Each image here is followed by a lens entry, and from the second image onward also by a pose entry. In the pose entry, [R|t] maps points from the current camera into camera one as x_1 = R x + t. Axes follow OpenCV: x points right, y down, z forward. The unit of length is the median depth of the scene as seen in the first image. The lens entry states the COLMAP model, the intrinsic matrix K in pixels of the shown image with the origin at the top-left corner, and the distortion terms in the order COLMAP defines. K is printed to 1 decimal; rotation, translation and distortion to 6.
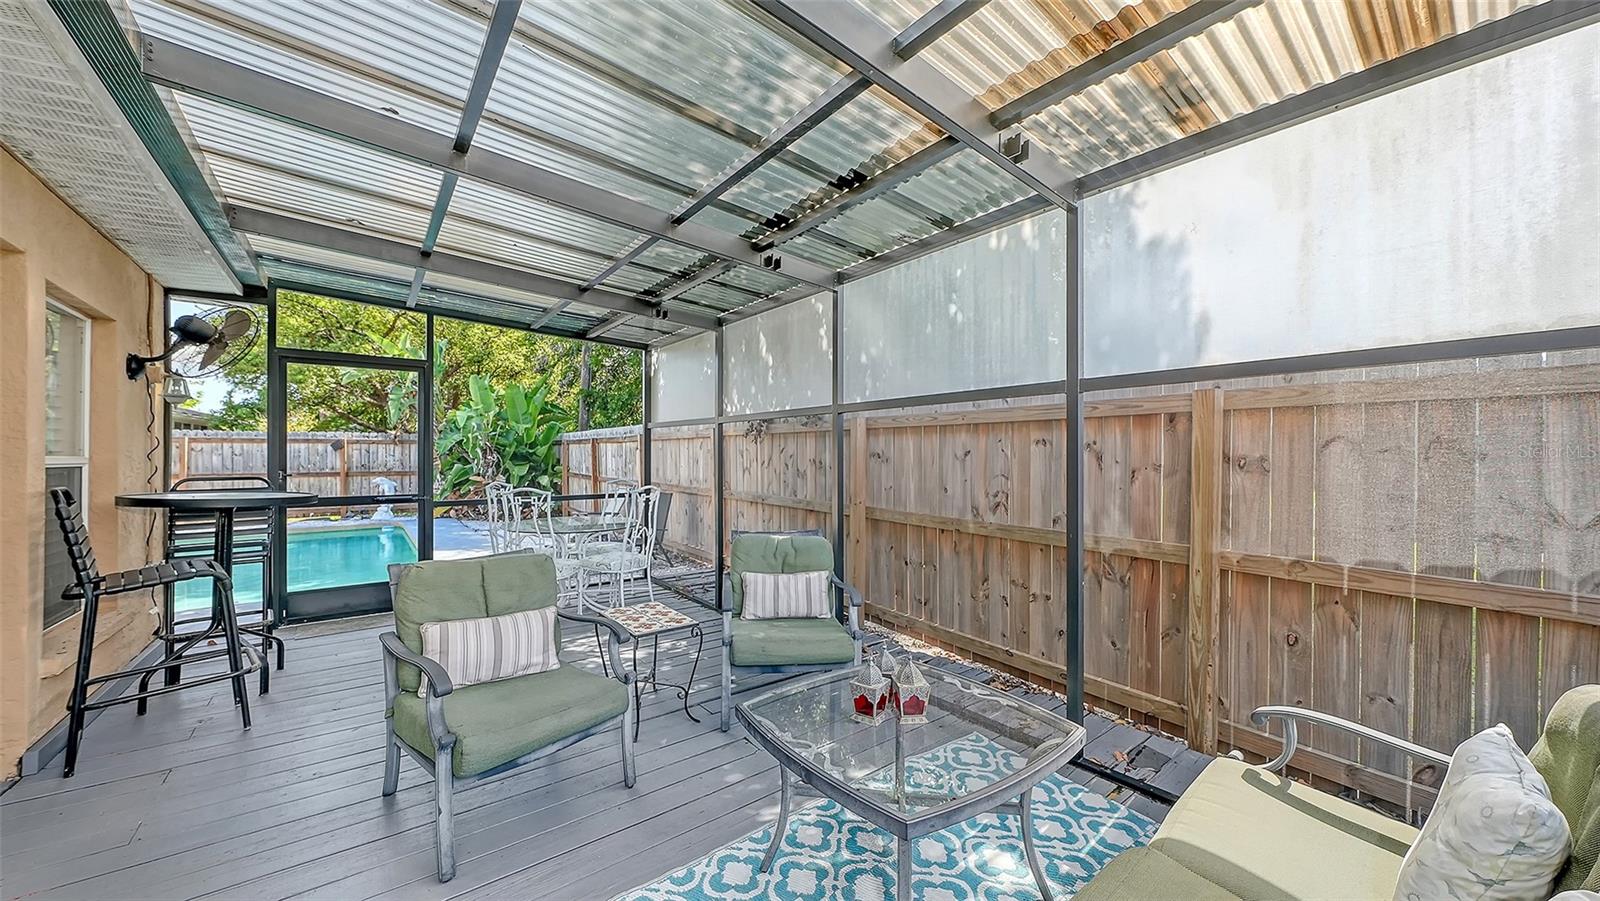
lens RADIAL K [[571.4, 0, 803.8], [0, 571.4, 473.7], [0, 0, 1]] dist [-0.000343, -0.000051]
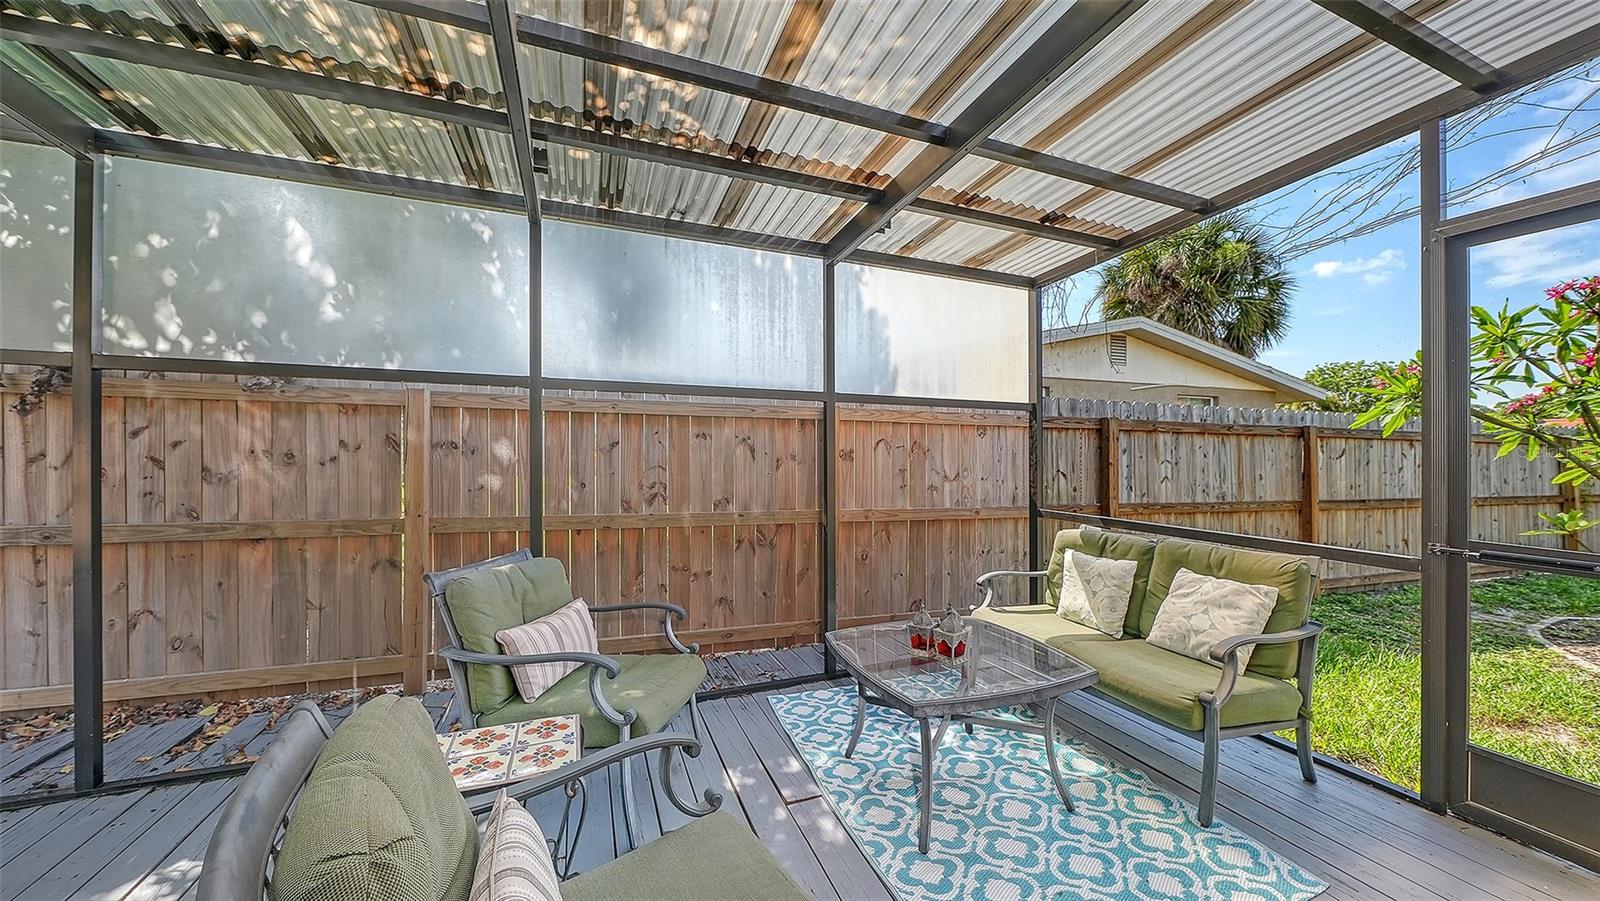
lens RADIAL K [[567.8, 0, 810.3], [0, 567.8, 453.5], [0, 0, 1]] dist [-0.000895, -0.000254]
pose [[0.271756, -0.003745, 0.962359, -0.650734], [0.021790, 0.999760, -0.002262, -0.014470], [-0.962119, 0.021584, 0.271773, 0.536182]]
